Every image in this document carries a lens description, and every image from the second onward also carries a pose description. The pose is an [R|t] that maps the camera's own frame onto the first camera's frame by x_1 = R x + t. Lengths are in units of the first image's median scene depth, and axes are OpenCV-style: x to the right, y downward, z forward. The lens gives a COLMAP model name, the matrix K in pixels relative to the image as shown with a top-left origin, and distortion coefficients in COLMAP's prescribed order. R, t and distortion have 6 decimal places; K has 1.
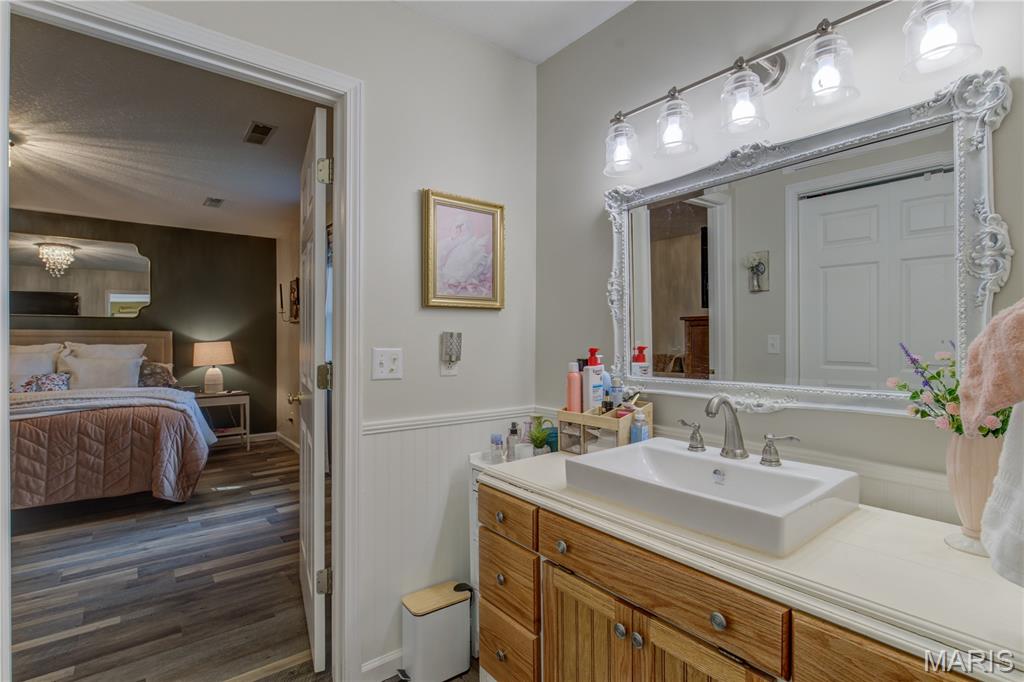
lens RADIAL K [[482.2, 0, 517.8], [0, 482.2, 348.6], [0, 0, 1]] dist [-0.000820, -0.000281]
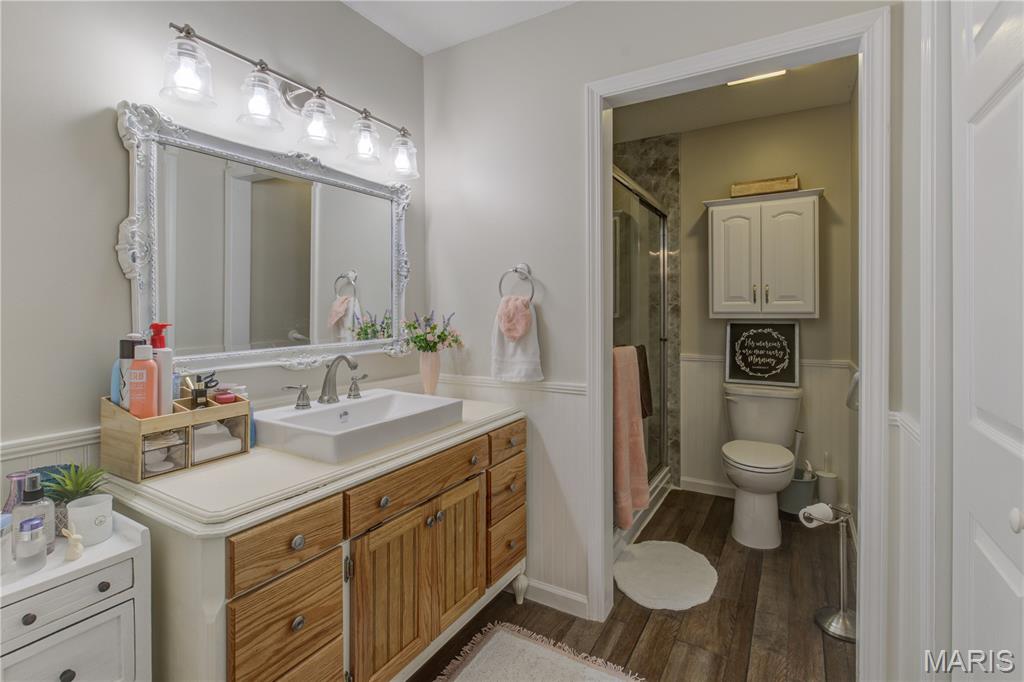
lens RADIAL K [[481.5, 0, 512.8], [0, 481.5, 310.4], [0, 0, 1]] dist [-0.045328, -0.000034]
pose [[-0.356512, -0.001671, 0.934289, -0.859550], [0.017524, 0.999811, 0.008475, -0.018545], [-0.934126, 0.019394, -0.356415, 0.945548]]
